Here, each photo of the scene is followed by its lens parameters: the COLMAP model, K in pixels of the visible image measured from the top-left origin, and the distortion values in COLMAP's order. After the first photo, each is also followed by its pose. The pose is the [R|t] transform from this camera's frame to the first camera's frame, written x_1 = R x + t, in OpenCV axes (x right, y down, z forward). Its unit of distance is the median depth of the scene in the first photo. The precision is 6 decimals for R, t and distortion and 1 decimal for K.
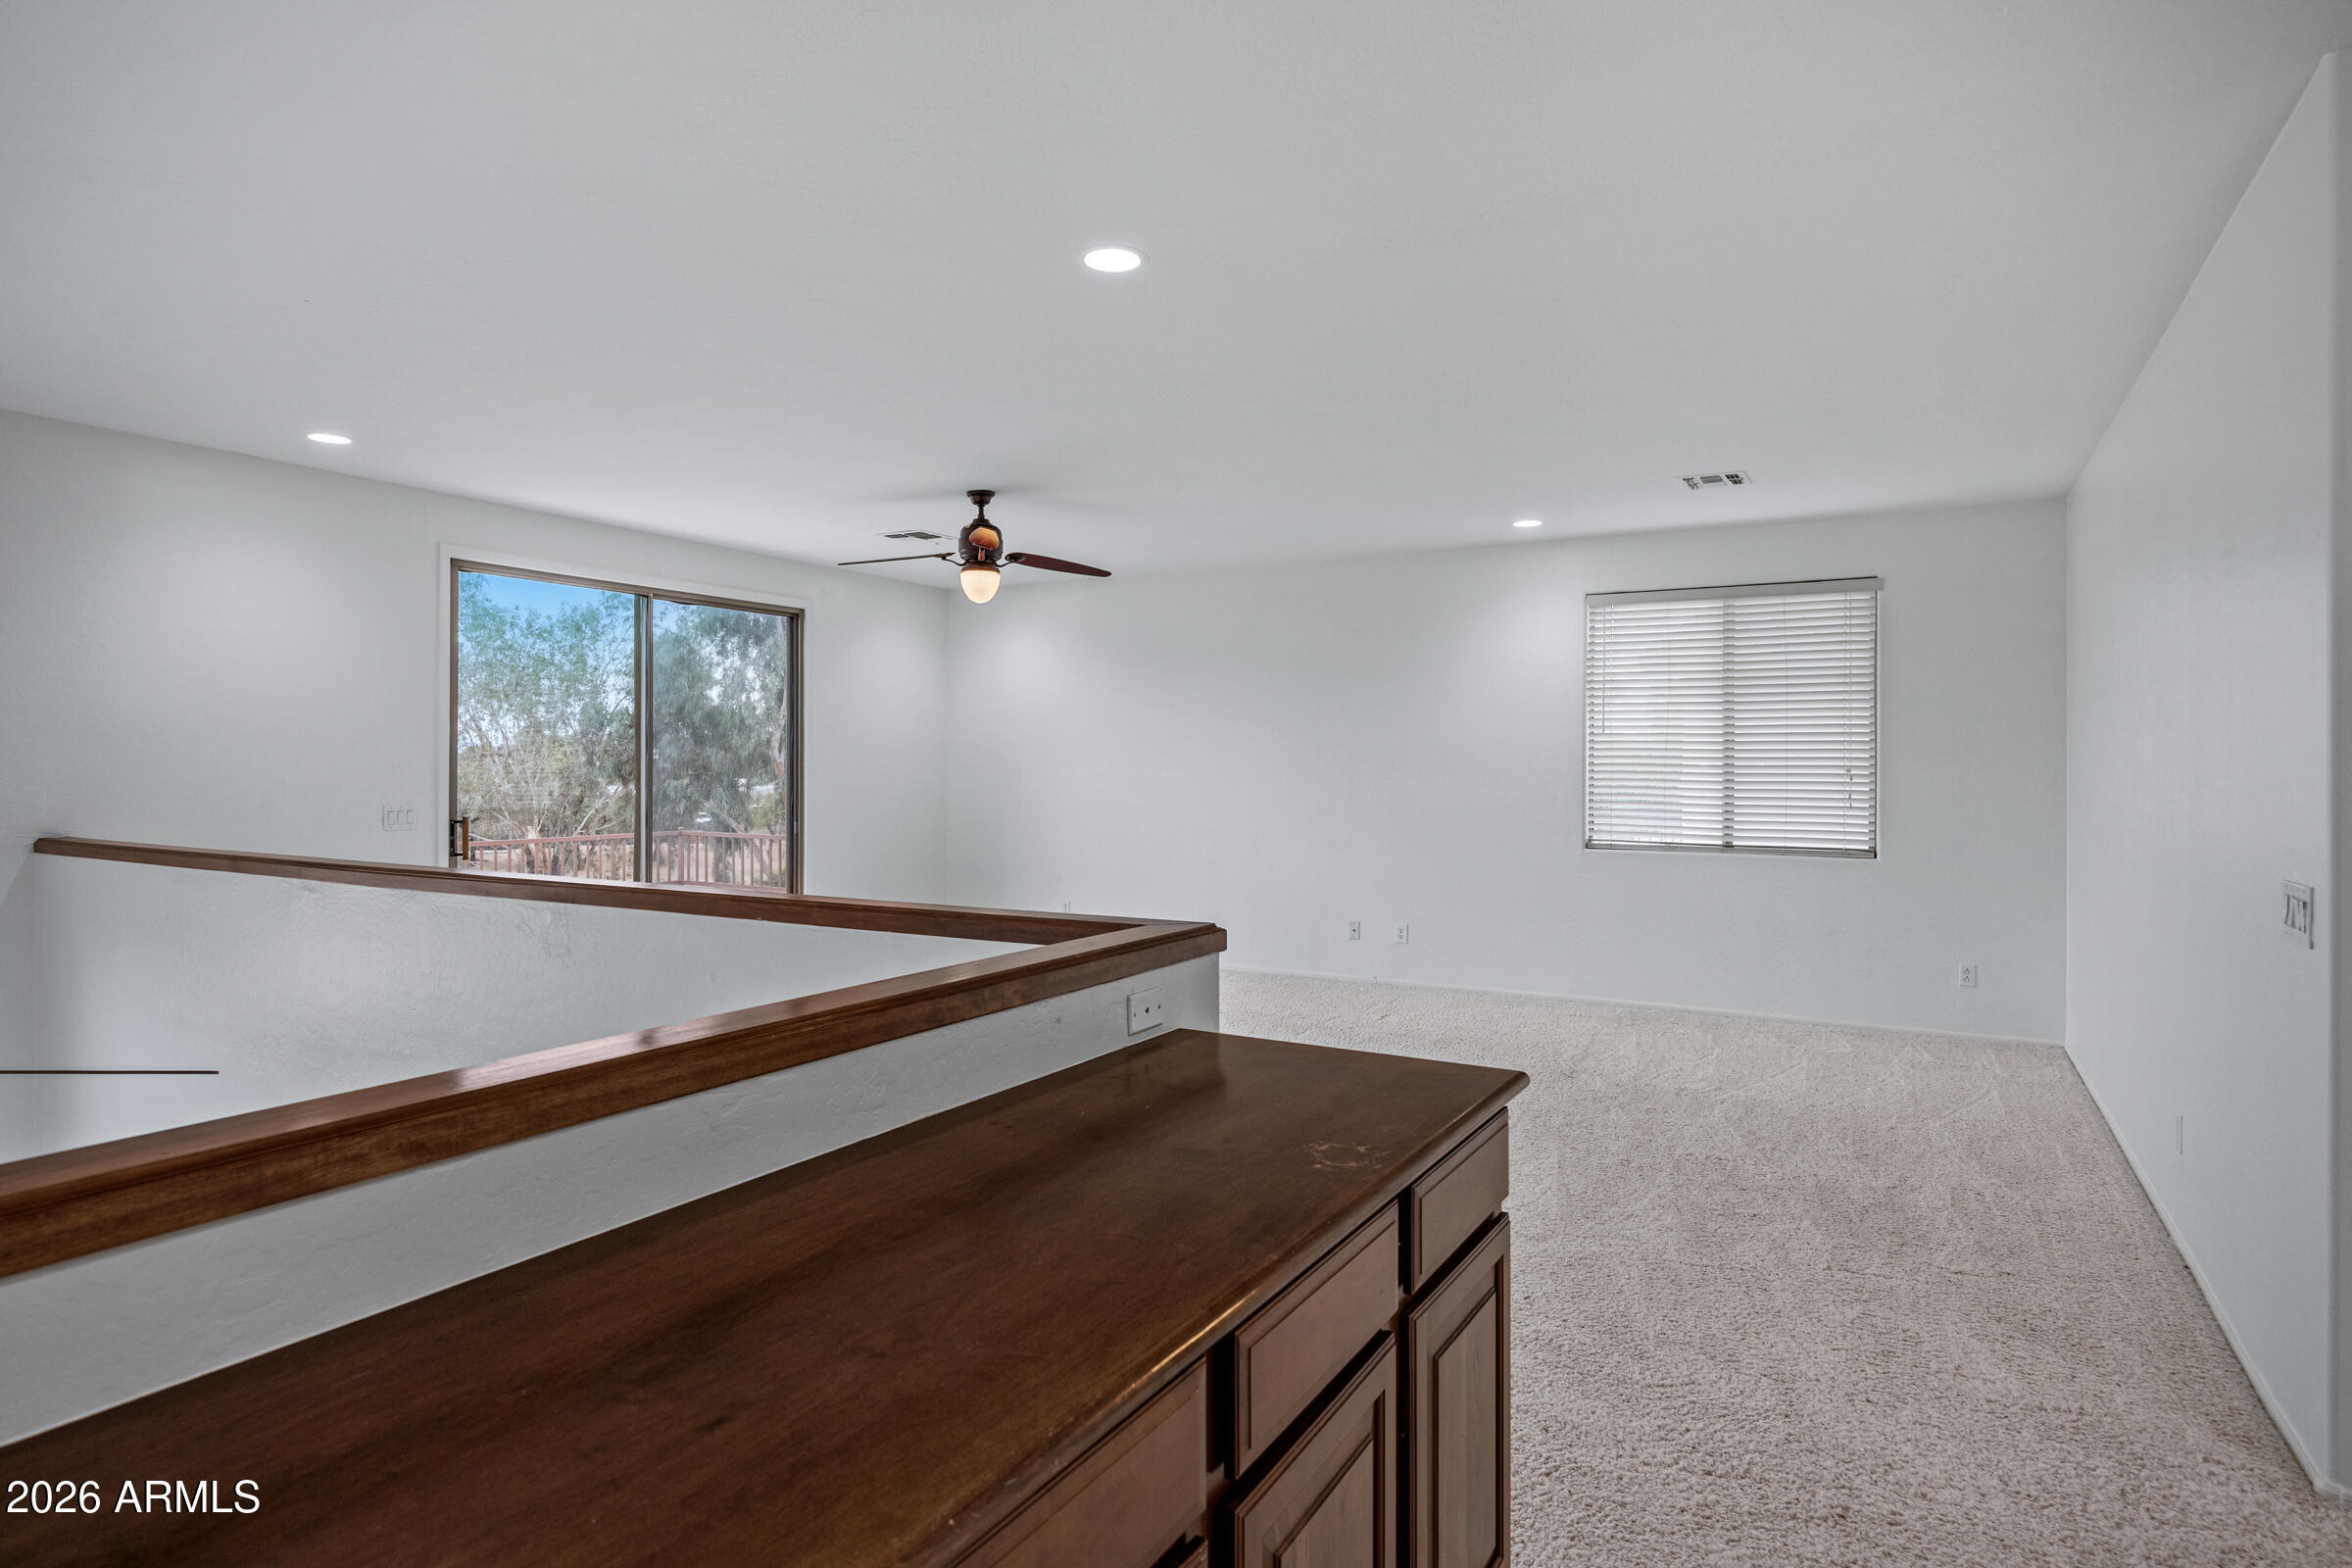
lens RADIAL K [[1281.8, 0, 1176.3], [0, 1281.8, 779.2], [0, 0, 1]] dist [0.003653, 0.000543]
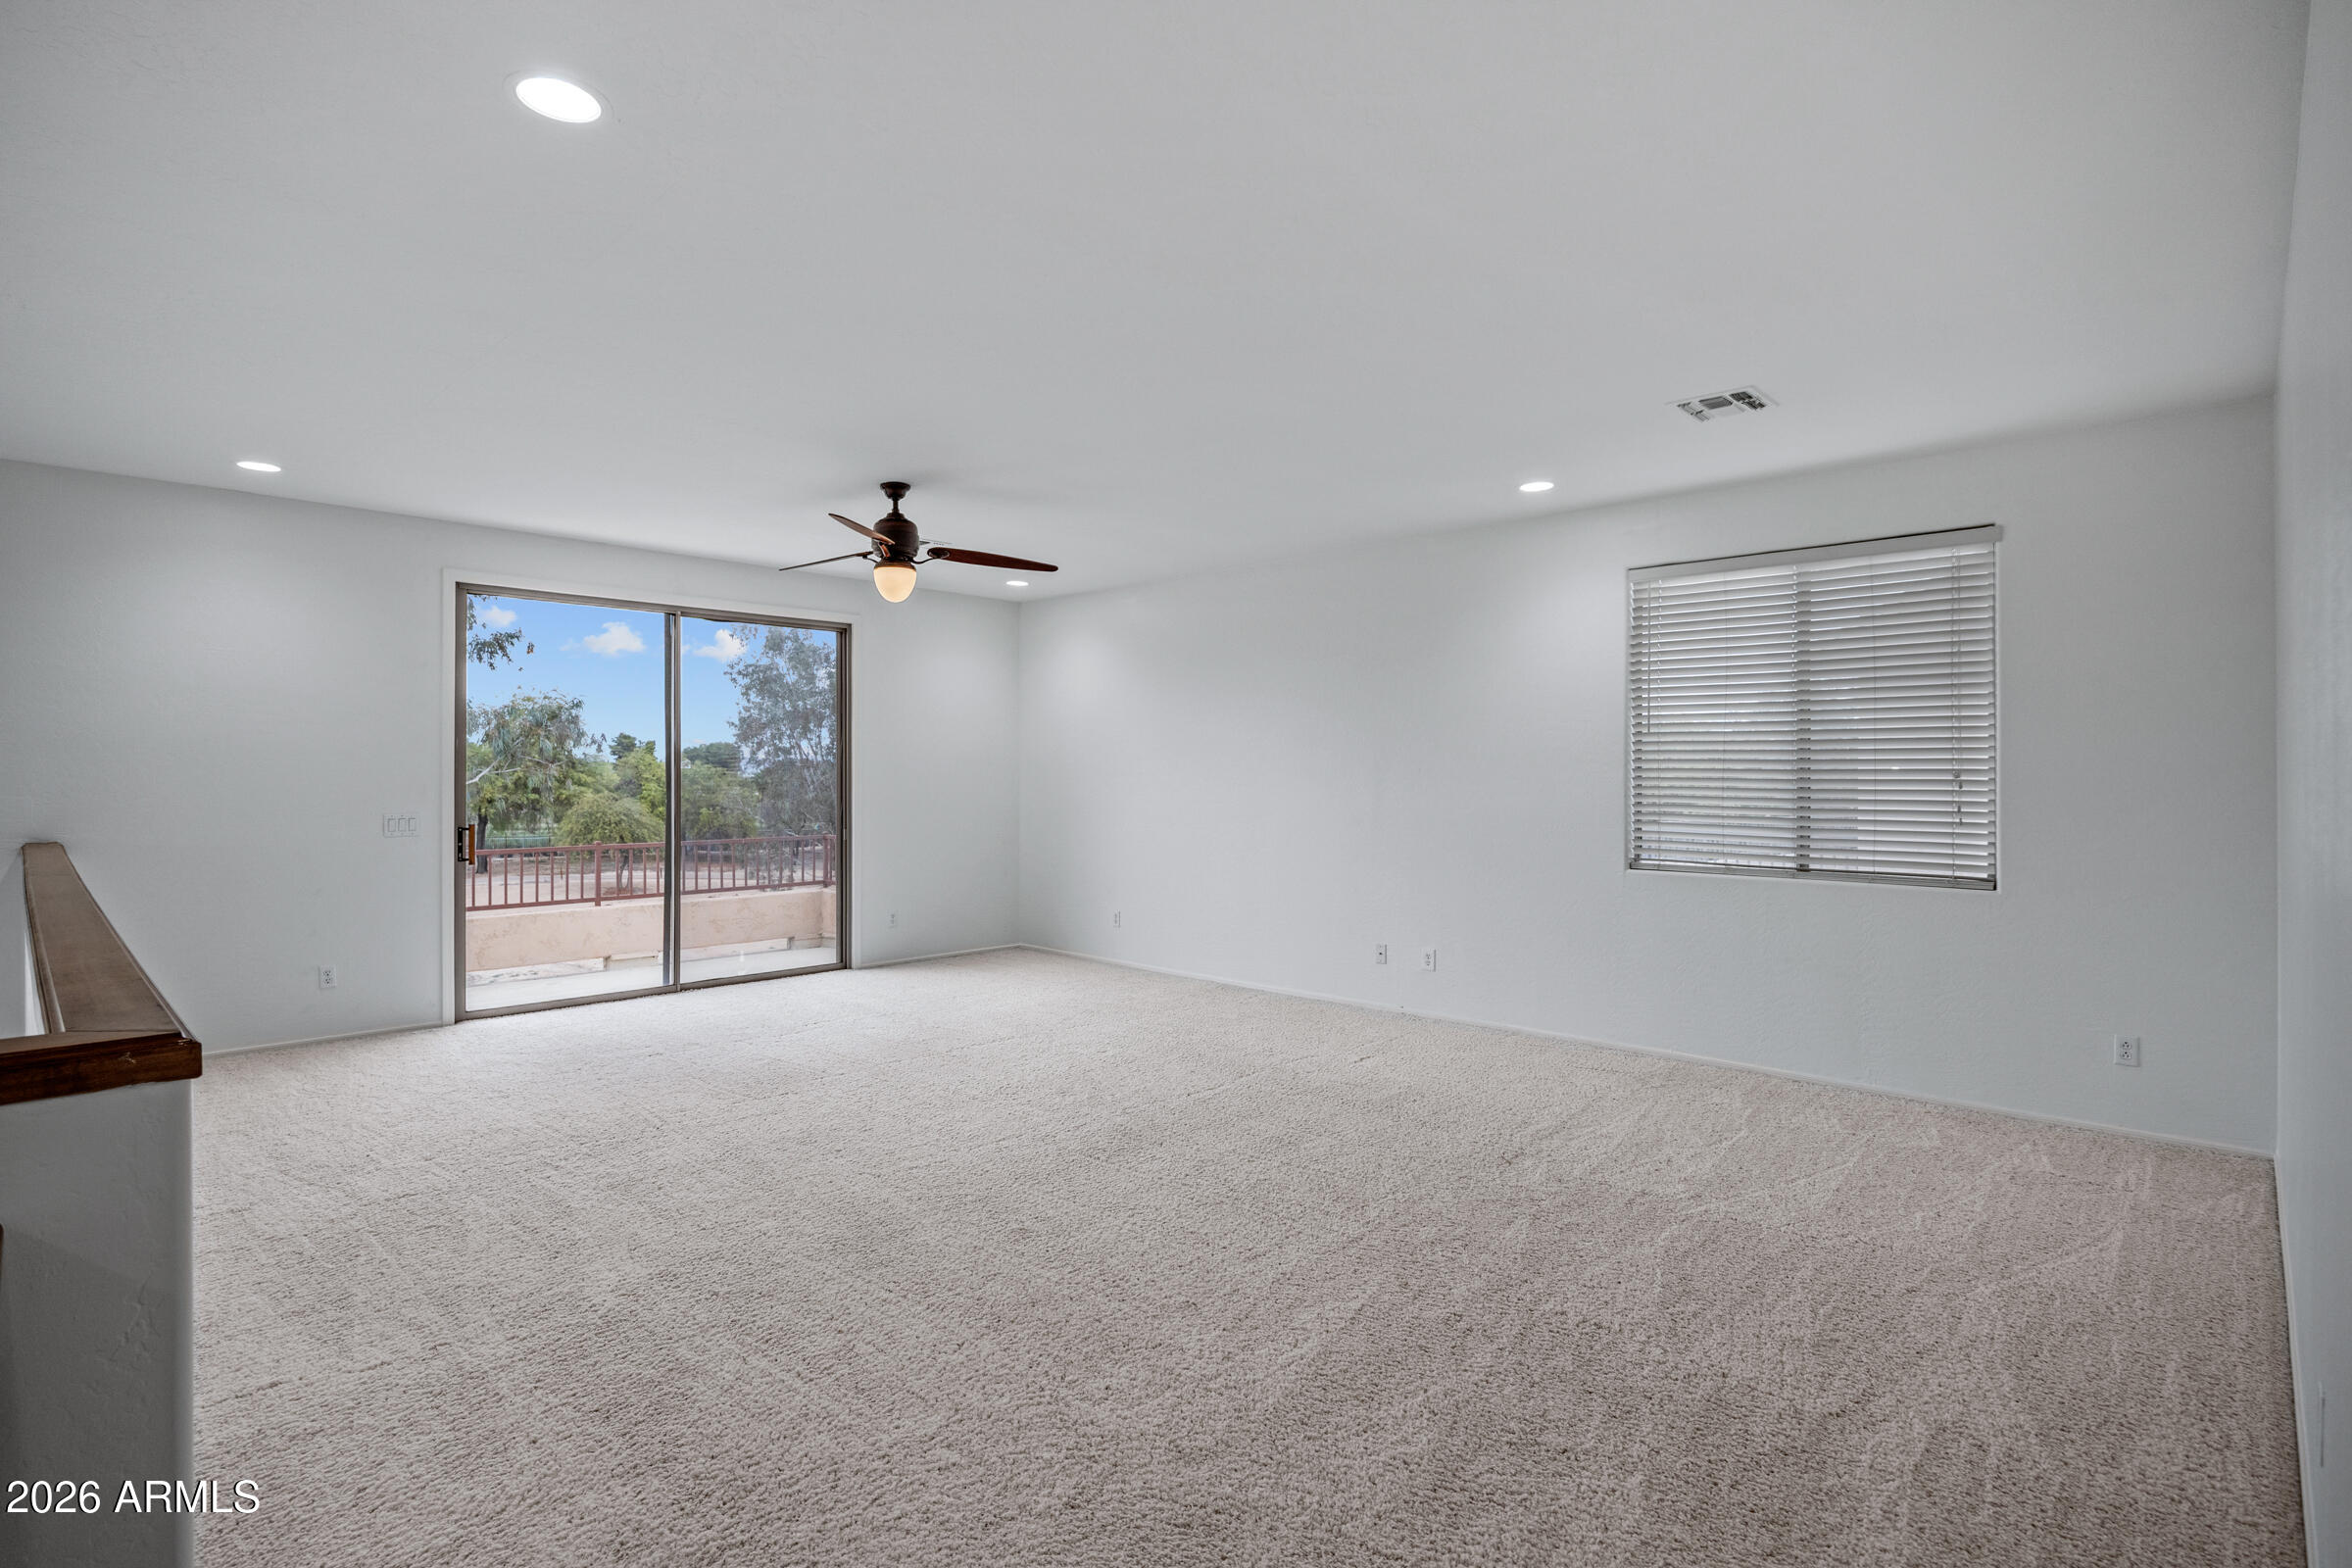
lens RADIAL K [[1128.3, 0, 1175.8], [0, 1128.3, 781.4], [0, 0, 1]] dist [-0.006252, 0.000017]
pose [[0.970366, -0.002611, -0.241625, 0.243991], [0.001528, 0.999988, -0.004673, -0.000956], [0.241634, 0.004165, 0.970359, 0.239243]]
